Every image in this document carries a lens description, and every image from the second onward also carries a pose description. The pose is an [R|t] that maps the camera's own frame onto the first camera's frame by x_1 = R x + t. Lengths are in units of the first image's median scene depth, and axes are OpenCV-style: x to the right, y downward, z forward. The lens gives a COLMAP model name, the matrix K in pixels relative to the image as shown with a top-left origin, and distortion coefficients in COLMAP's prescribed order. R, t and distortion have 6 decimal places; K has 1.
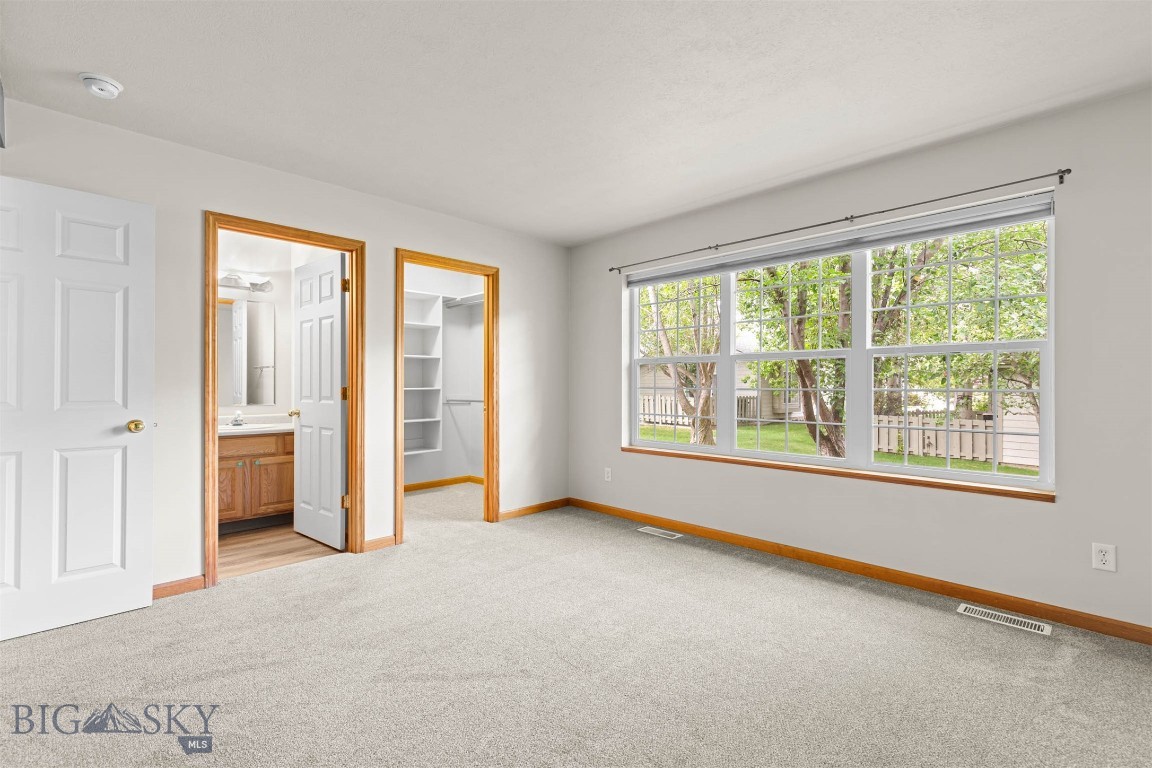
lens RADIAL K [[539.5, 0, 573.5], [0, 539.5, 369.4], [0, 0, 1]] dist [0.004451, 0.000477]
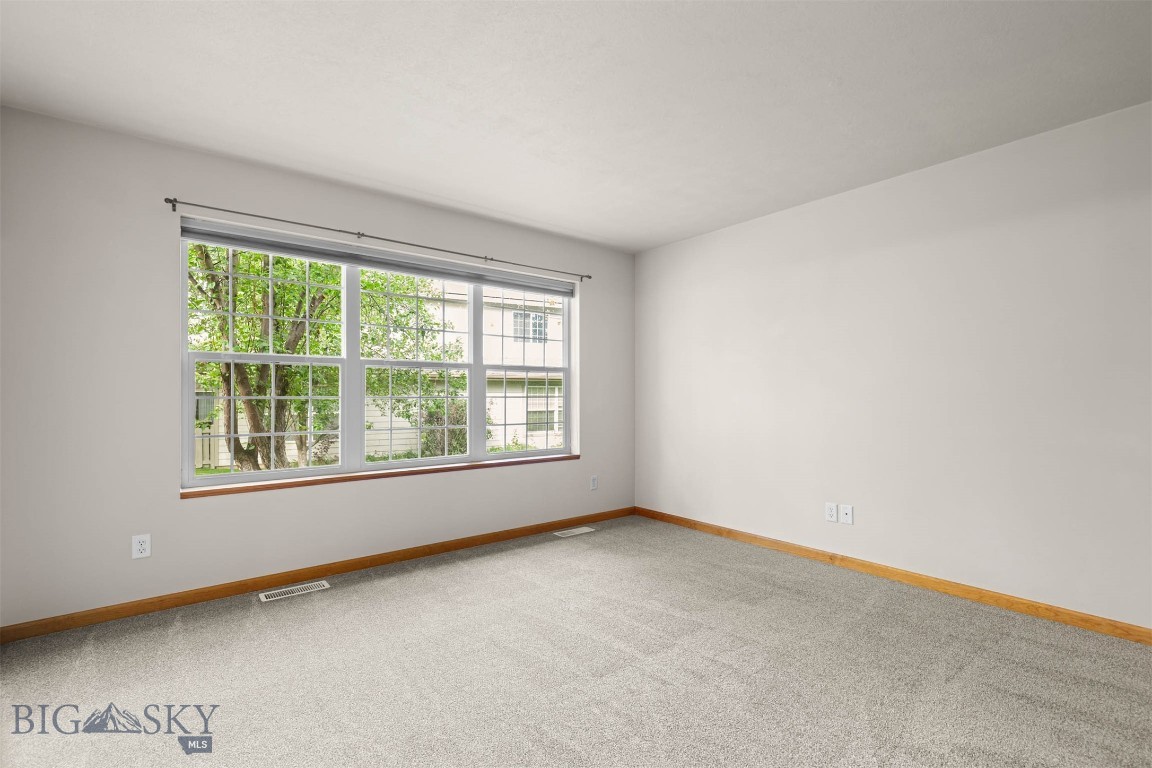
lens RADIAL K [[517.7, 0, 575.9], [0, 517.7, 389.5], [0, 0, 1]] dist [0.006750, -0.000164]
pose [[0.079830, 0.008504, 0.996772, -0.490790], [-0.029567, 0.999544, -0.006159, 0.016215], [-0.996370, -0.028980, 0.080045, 0.524247]]
